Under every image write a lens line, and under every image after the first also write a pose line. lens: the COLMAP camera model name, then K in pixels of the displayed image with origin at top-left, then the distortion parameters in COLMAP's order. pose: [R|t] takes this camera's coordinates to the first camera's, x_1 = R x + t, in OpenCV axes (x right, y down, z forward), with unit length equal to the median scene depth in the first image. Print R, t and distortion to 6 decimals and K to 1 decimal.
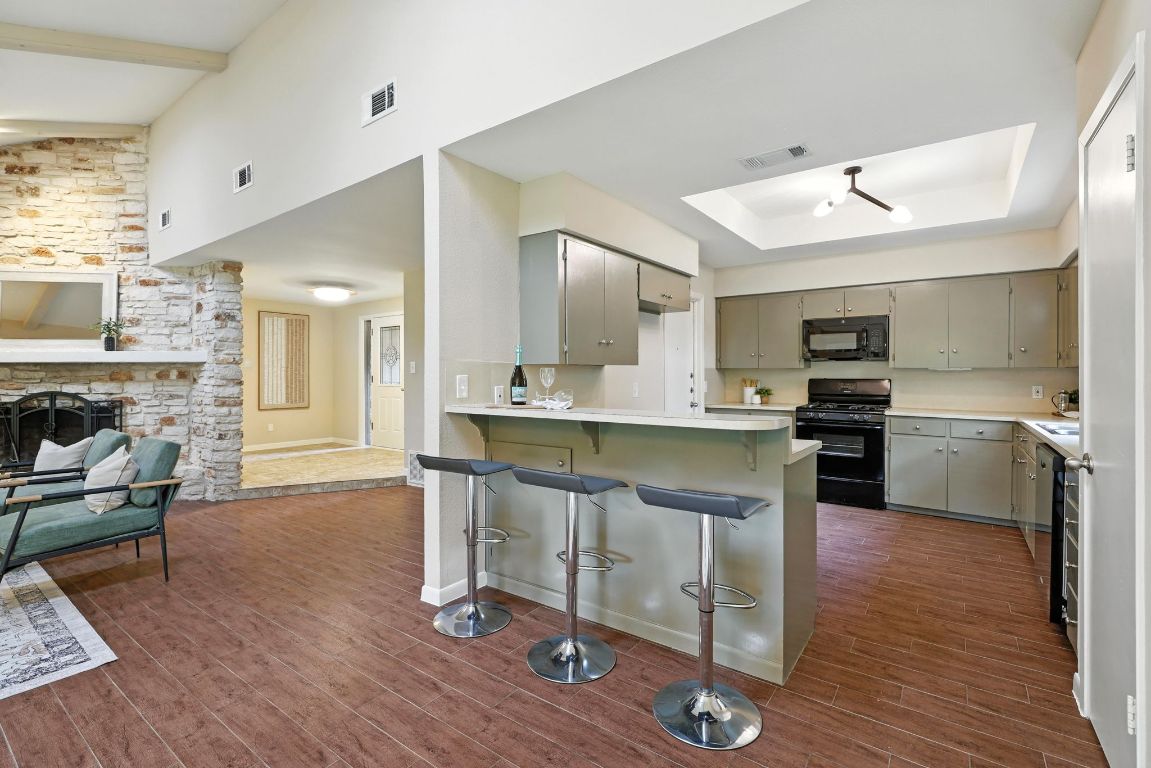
lens RADIAL K [[516.8, 0, 572.6], [0, 516.8, 377.6], [0, 0, 1]] dist [-0.000272, 0.000175]
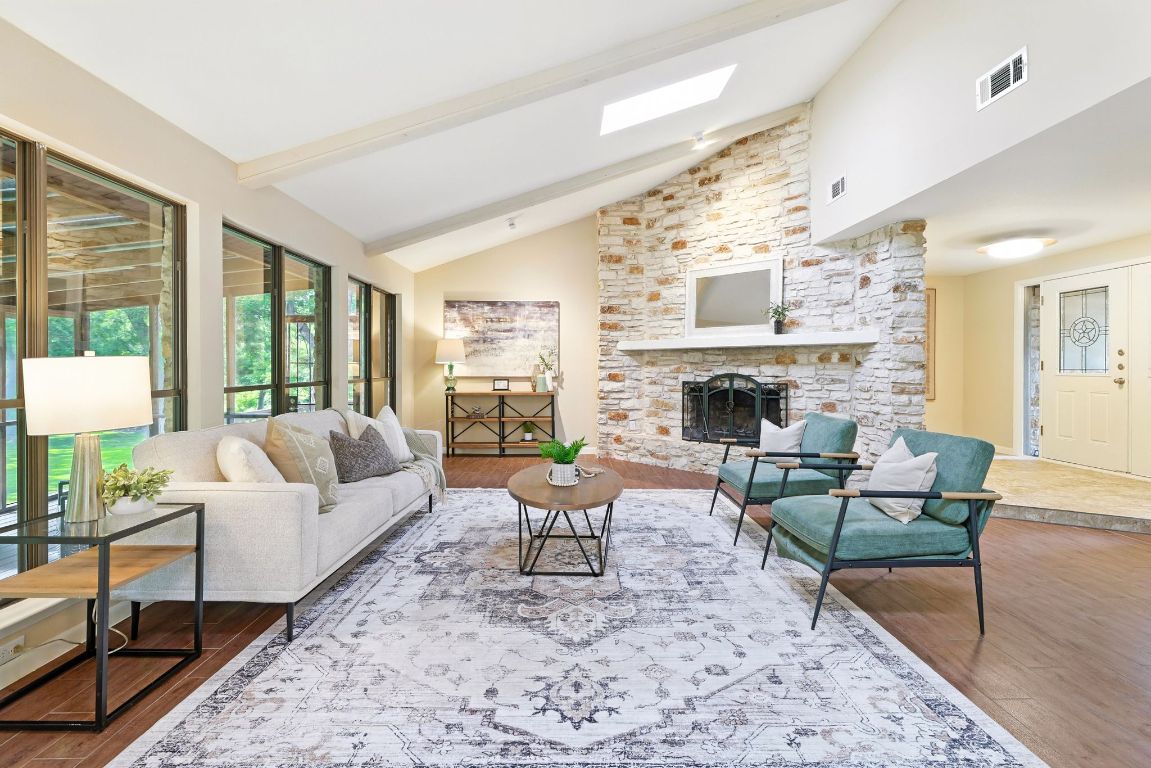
lens RADIAL K [[516.8, 0, 572.6], [0, 516.8, 377.6], [0, 0, 1]] dist [-0.000272, 0.000175]
pose [[0.599774, 0.022159, -0.799863, -0.316399], [-0.008403, 0.999736, 0.021395, 0.014872], [0.800125, -0.006111, 0.599802, 0.063130]]
